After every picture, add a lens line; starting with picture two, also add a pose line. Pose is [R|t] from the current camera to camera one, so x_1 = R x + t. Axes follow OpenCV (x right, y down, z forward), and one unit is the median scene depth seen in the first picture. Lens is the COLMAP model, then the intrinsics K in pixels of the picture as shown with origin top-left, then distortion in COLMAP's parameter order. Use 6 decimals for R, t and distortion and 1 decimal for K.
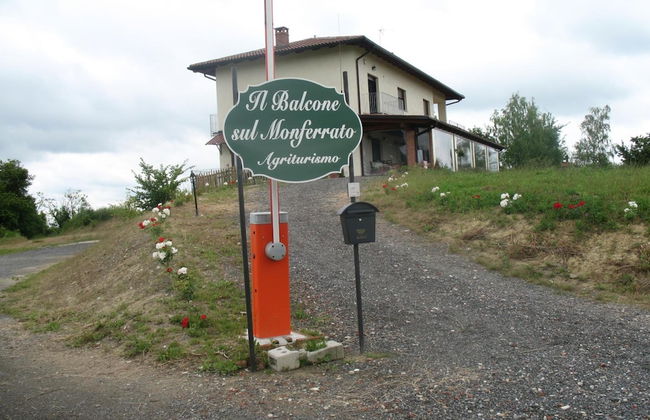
lens RADIAL K [[768.3, 0, 325.0], [0, 768.3, 210.0], [0, 0, 1]] dist [0.010338, -0.001098]
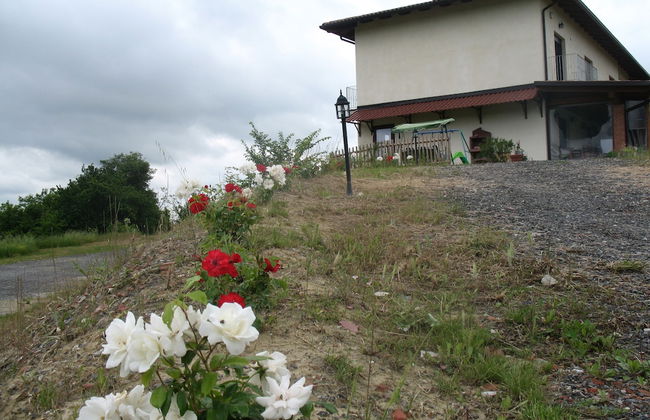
lens RADIAL K [[768.3, 0, 325.0], [0, 768.3, 210.0], [0, 0, 1]] dist [0.010338, -0.001098]
pose [[0.986919, 0.027094, -0.158924, -0.040886], [-0.027934, 0.999605, -0.003055, 0.006614], [0.158778, 0.007455, 0.987286, 0.210782]]
